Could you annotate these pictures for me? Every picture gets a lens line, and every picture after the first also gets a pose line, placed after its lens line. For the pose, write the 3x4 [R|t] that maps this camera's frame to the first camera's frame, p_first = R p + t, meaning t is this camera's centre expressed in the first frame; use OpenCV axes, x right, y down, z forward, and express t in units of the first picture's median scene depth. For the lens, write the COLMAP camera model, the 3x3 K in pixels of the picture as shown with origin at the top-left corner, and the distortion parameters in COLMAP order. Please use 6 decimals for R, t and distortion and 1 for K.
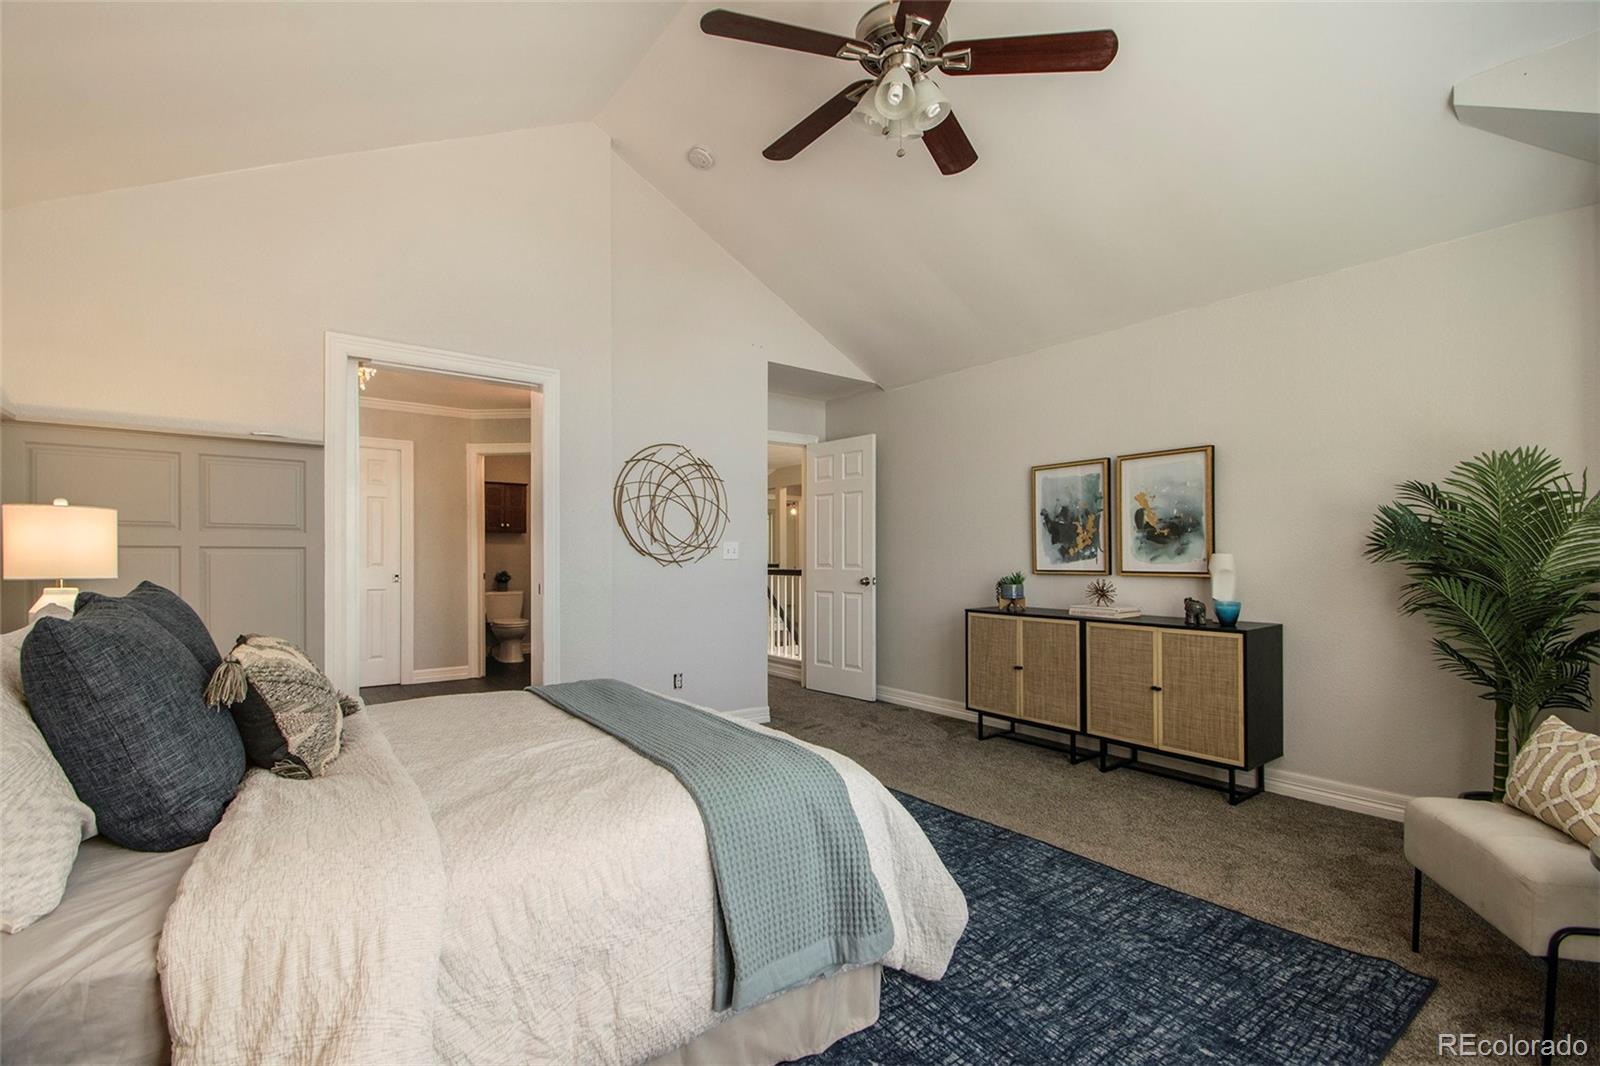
lens RADIAL K [[729.6, 0, 811.8], [0, 729.6, 563.4], [0, 0, 1]] dist [-0.003060, -0.001087]
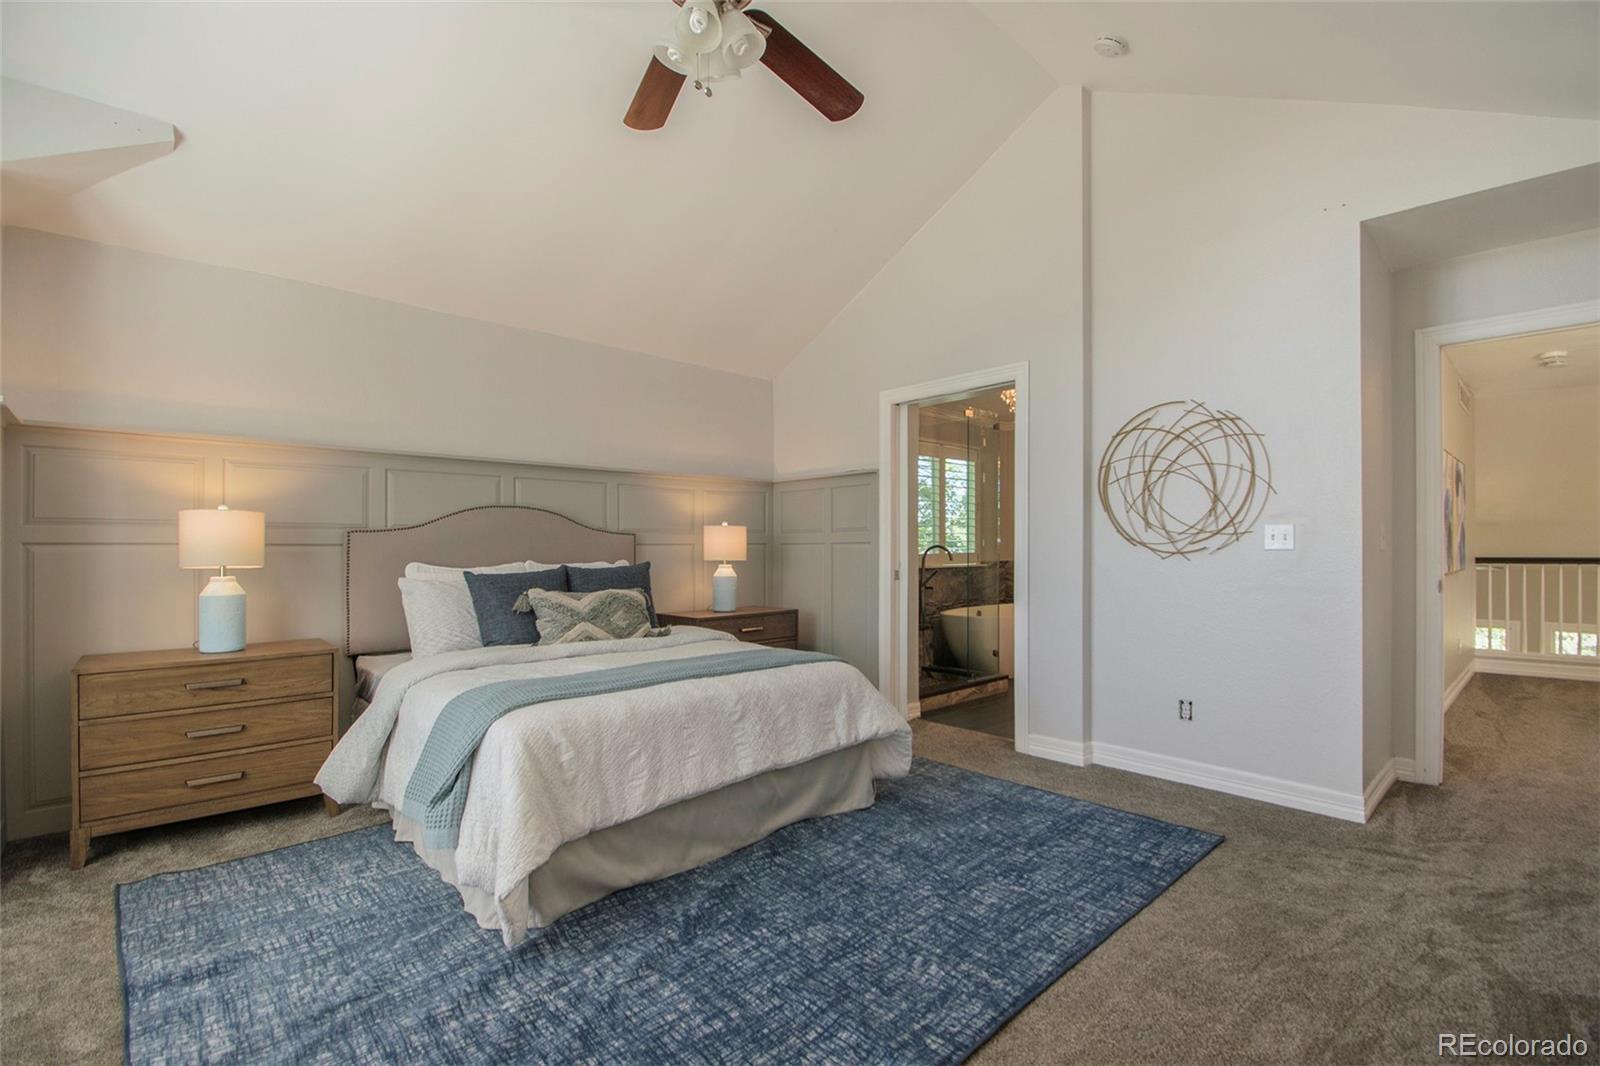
lens RADIAL K [[729.6, 0, 800.7], [0, 729.6, 540.4], [0, 0, 1]] dist [-0.003060, -0.001087]
pose [[0.067671, -0.015428, -0.997588, 0.552746], [-0.004065, 0.999868, -0.015739, -0.001682], [0.997699, 0.005120, 0.067600, 0.549611]]
